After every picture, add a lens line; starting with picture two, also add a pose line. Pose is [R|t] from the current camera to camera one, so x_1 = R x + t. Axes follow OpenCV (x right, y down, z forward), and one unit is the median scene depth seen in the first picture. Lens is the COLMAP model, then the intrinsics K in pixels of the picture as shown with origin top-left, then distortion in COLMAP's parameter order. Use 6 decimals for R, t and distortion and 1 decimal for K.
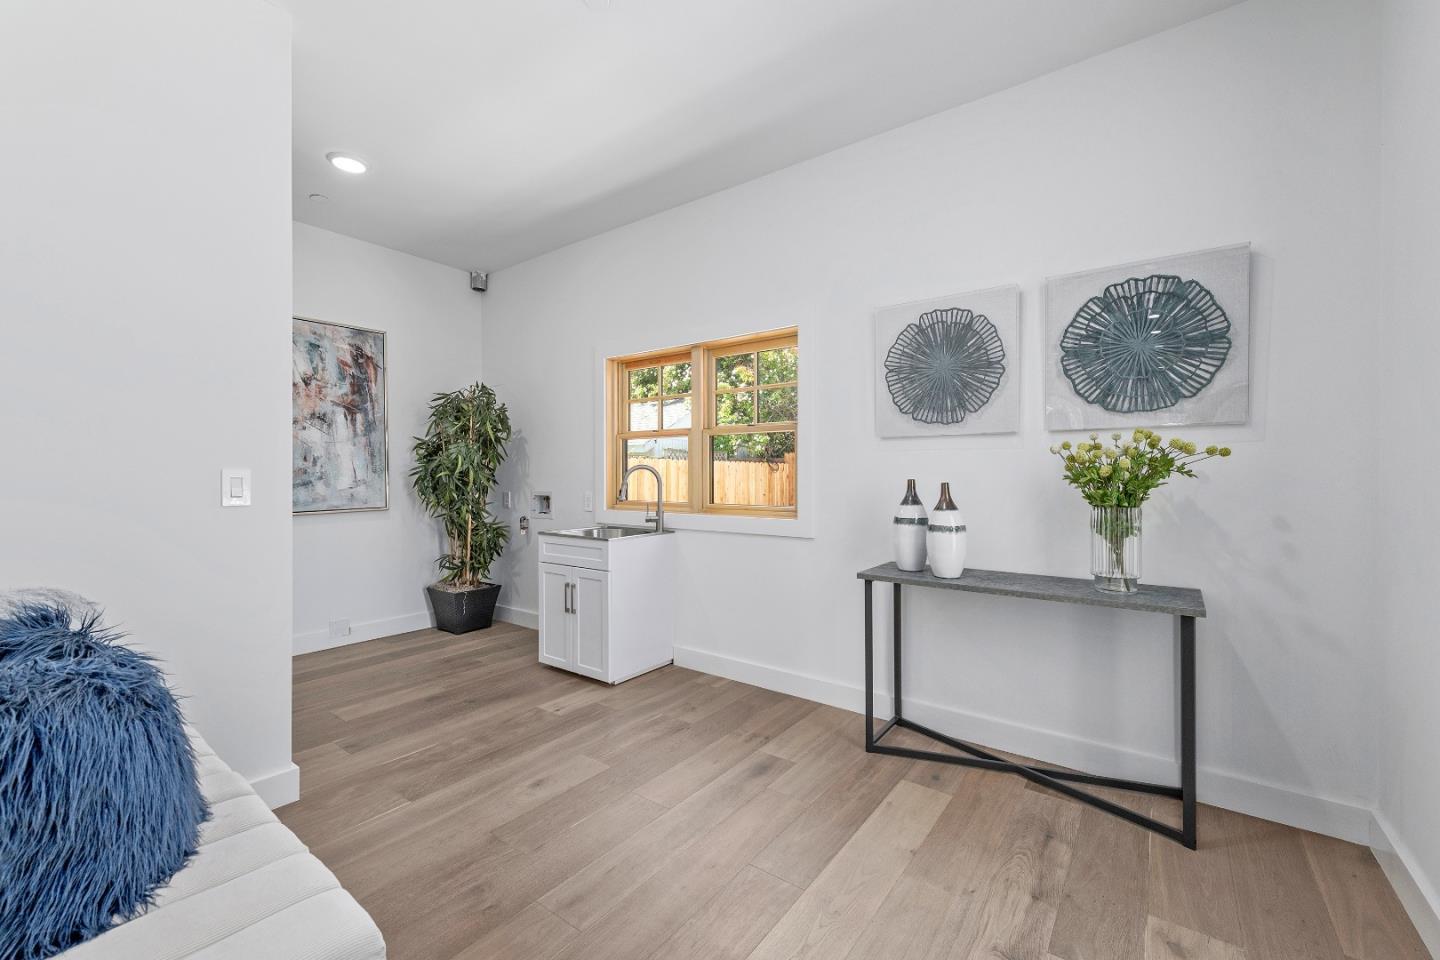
lens RADIAL K [[587.6, 0, 714.4], [0, 587.6, 475.2], [0, 0, 1]] dist [0.000798, -0.000282]
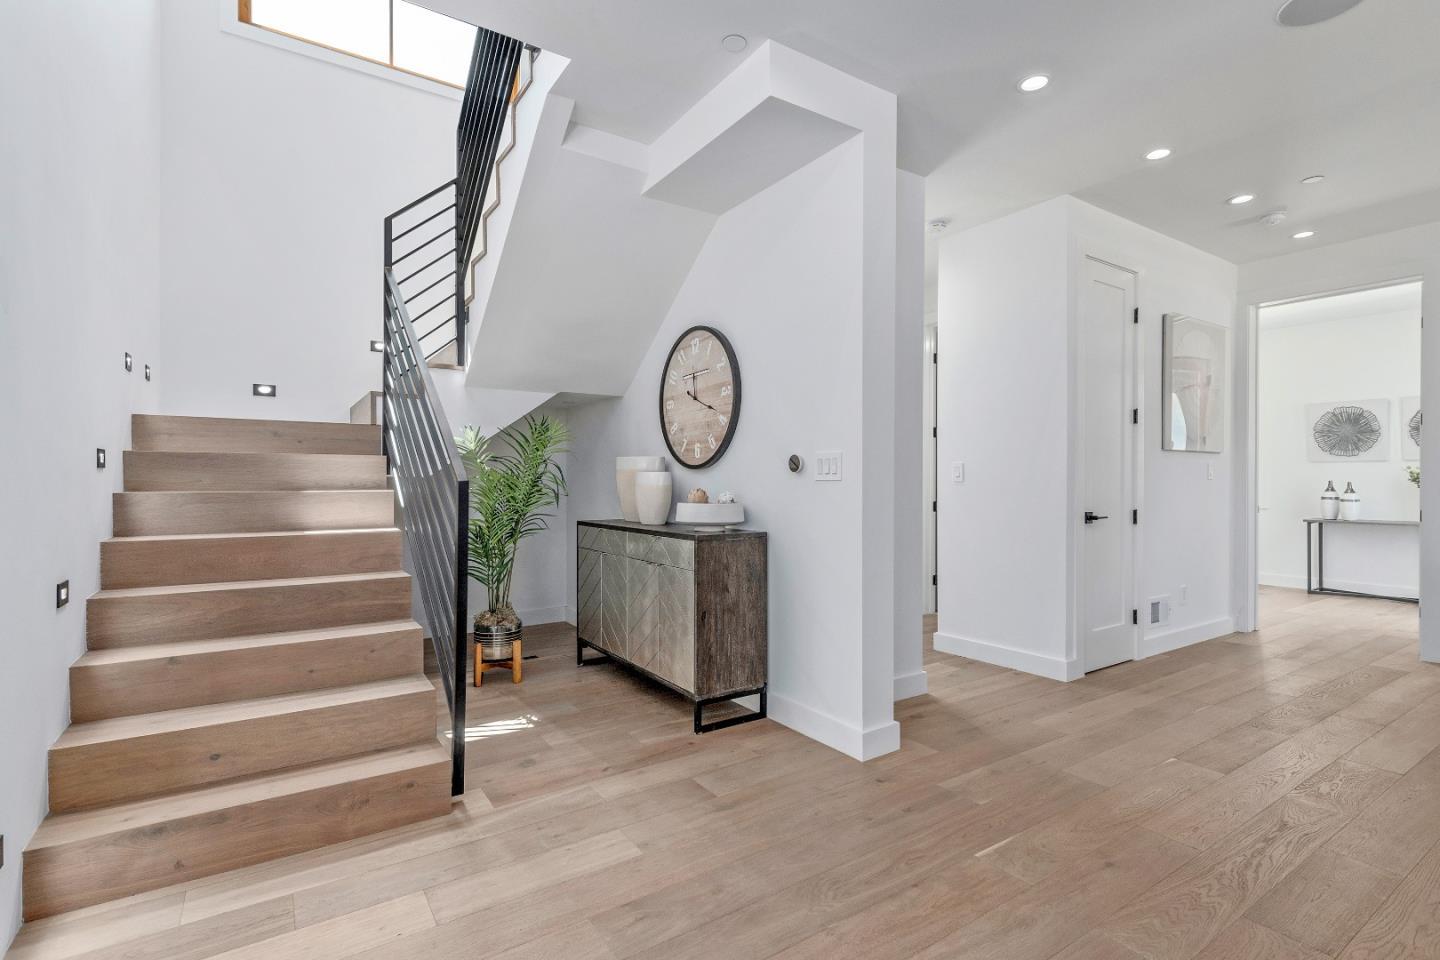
lens RADIAL K [[682.5, 0, 720.0], [0, 682.5, 480.0], [0, 0, 1]] dist [0.000331, -0.000358]
pose [[0.948540, 0.001456, -0.316655, -1.115359], [-0.001075, 0.999998, 0.001376, 0.003702], [0.316657, -0.000964, 0.948540, -2.359358]]
